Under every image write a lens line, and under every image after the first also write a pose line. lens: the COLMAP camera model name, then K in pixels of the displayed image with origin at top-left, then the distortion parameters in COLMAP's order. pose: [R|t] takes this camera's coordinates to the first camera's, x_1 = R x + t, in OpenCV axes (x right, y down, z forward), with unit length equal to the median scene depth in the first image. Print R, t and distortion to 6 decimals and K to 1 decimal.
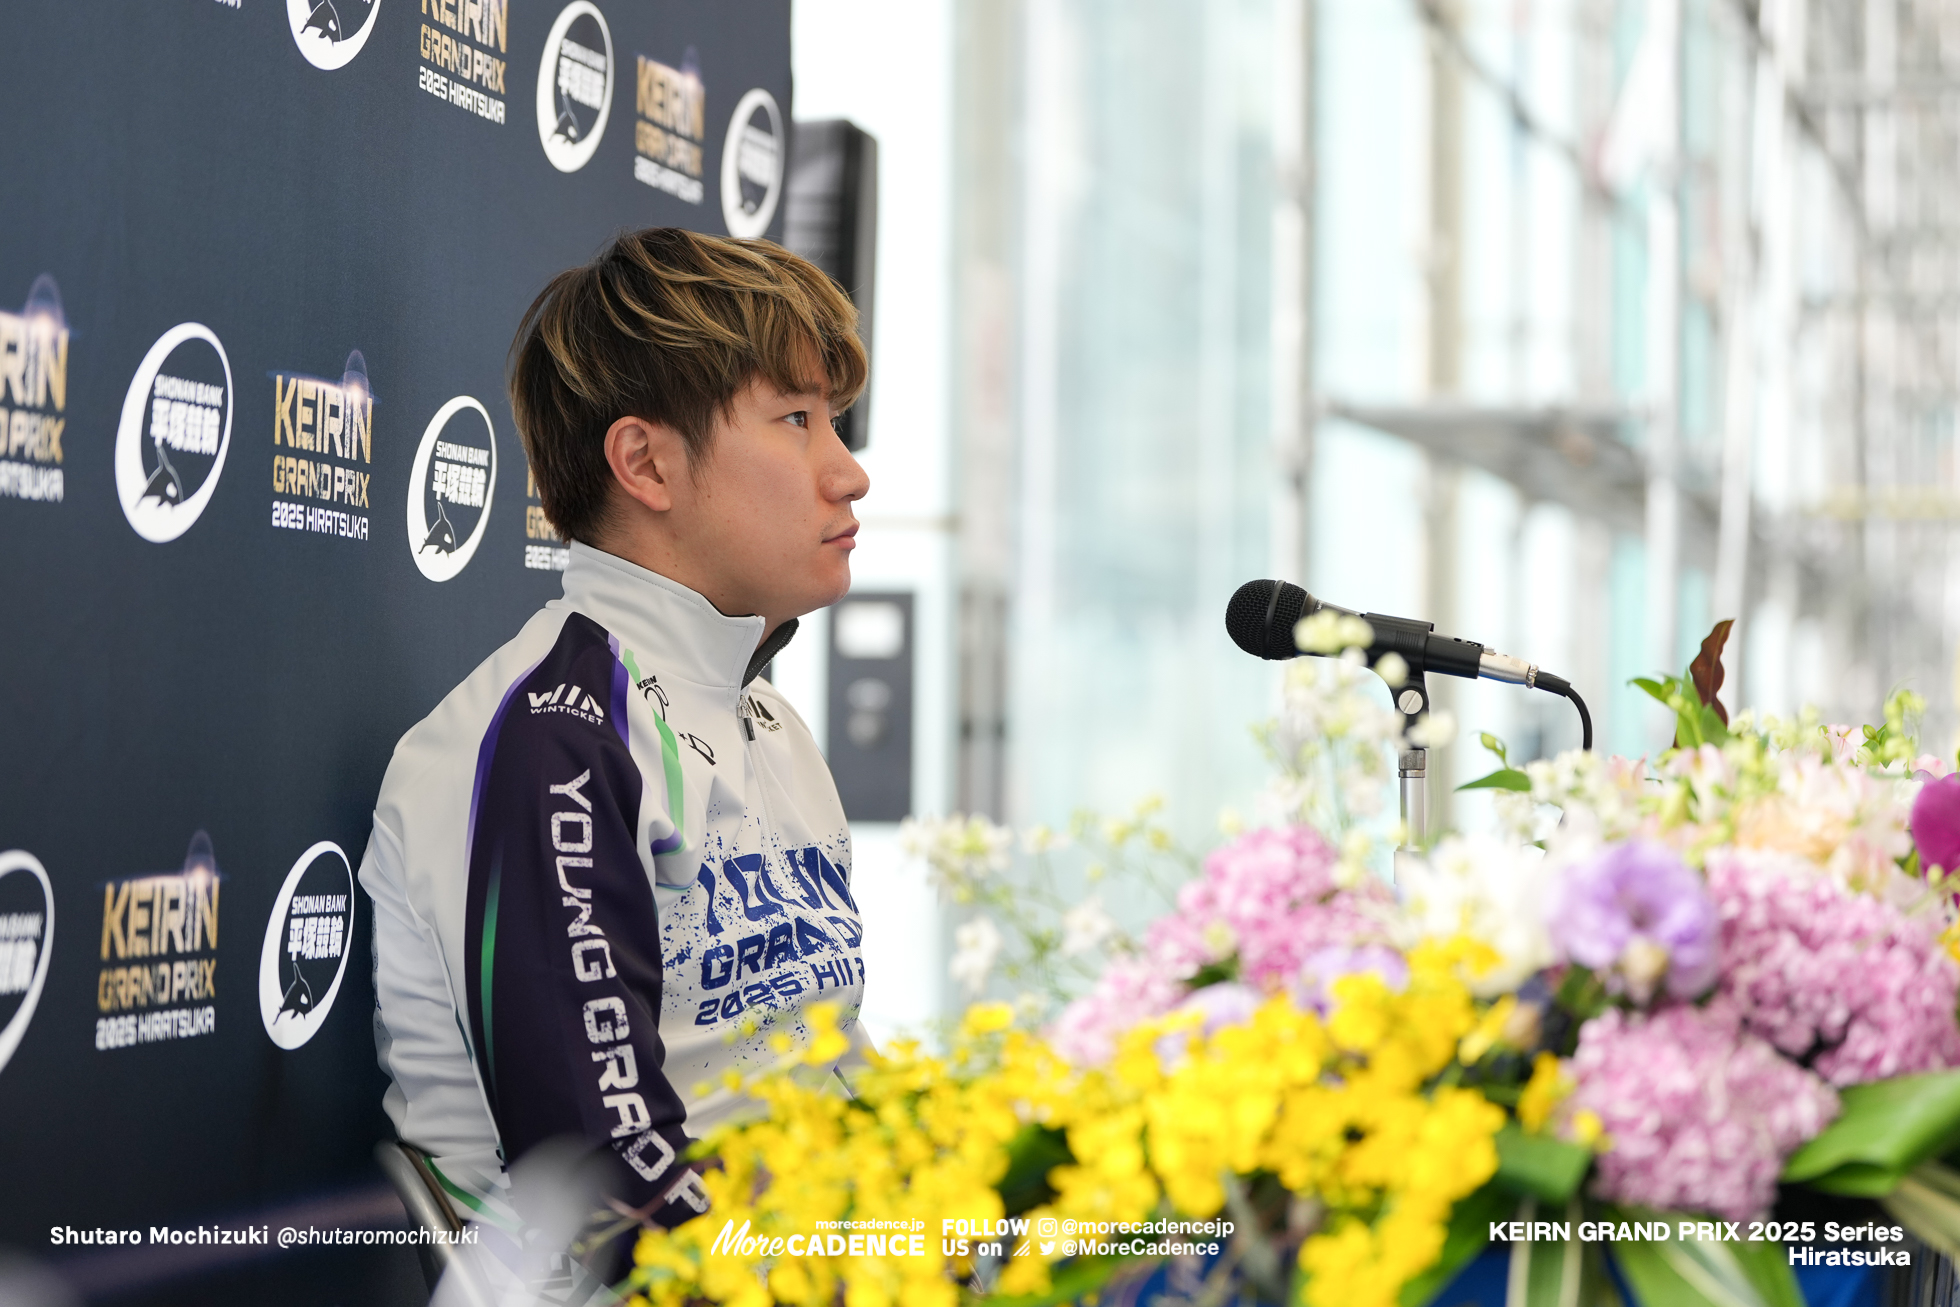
lens RADIAL K [[5861.2, 0, 993.2], [0, 5861.2, 648.7], [0, 0, 1]] dist [0.093810, 0.000000]
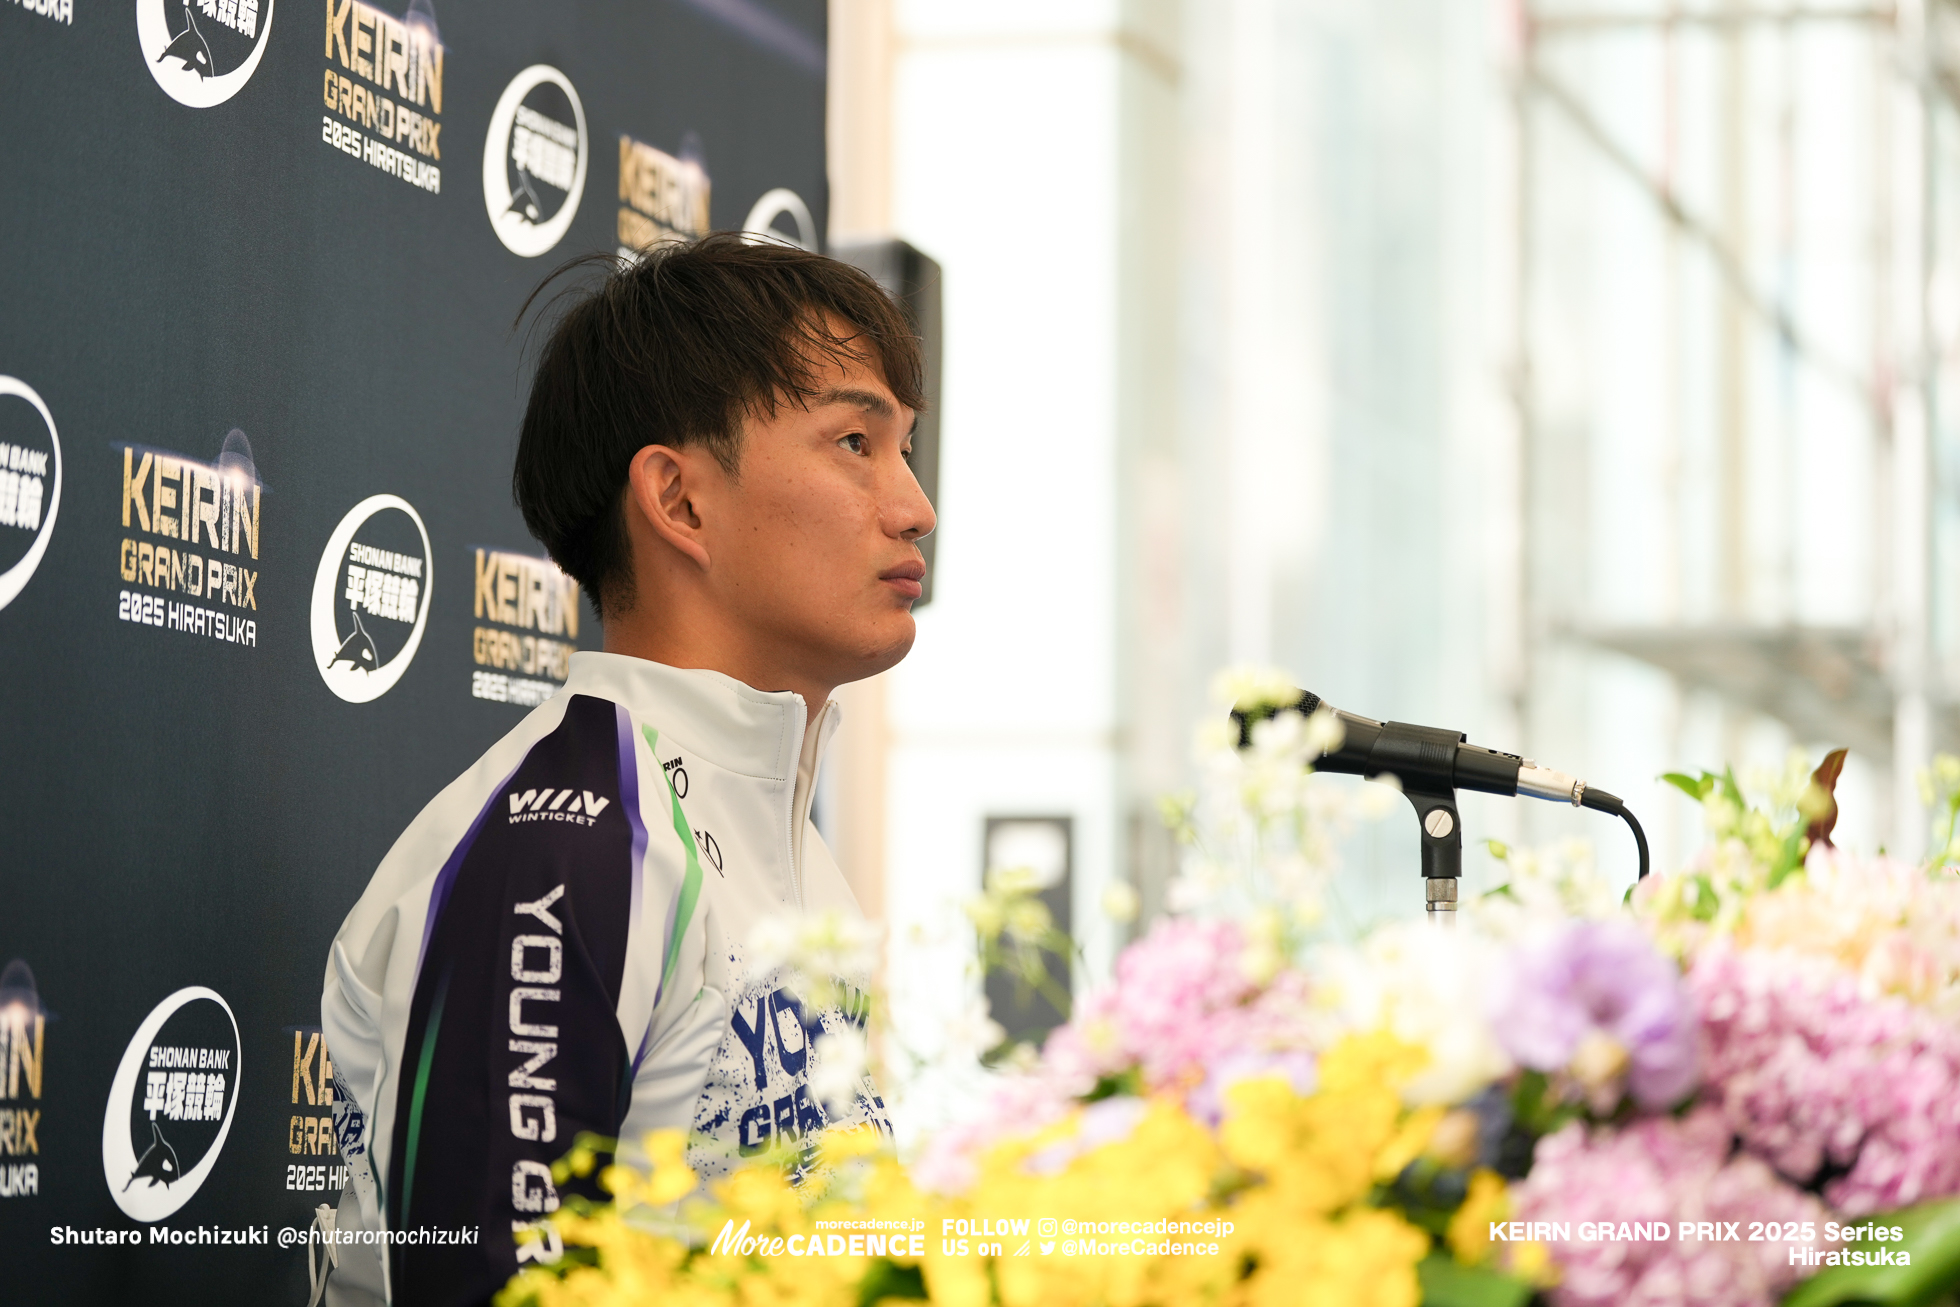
lens RADIAL K [[6112.3, 0, 970.3], [0, 6112.3, 651.9], [0, 0, 1]] dist [0.194987, 0.000000]
pose [[0.998742, -0.006104, -0.049775, 0.058376], [0.003812, 0.998934, -0.046006, 0.031390], [0.050002, 0.045758, 0.997700, 0.109126]]
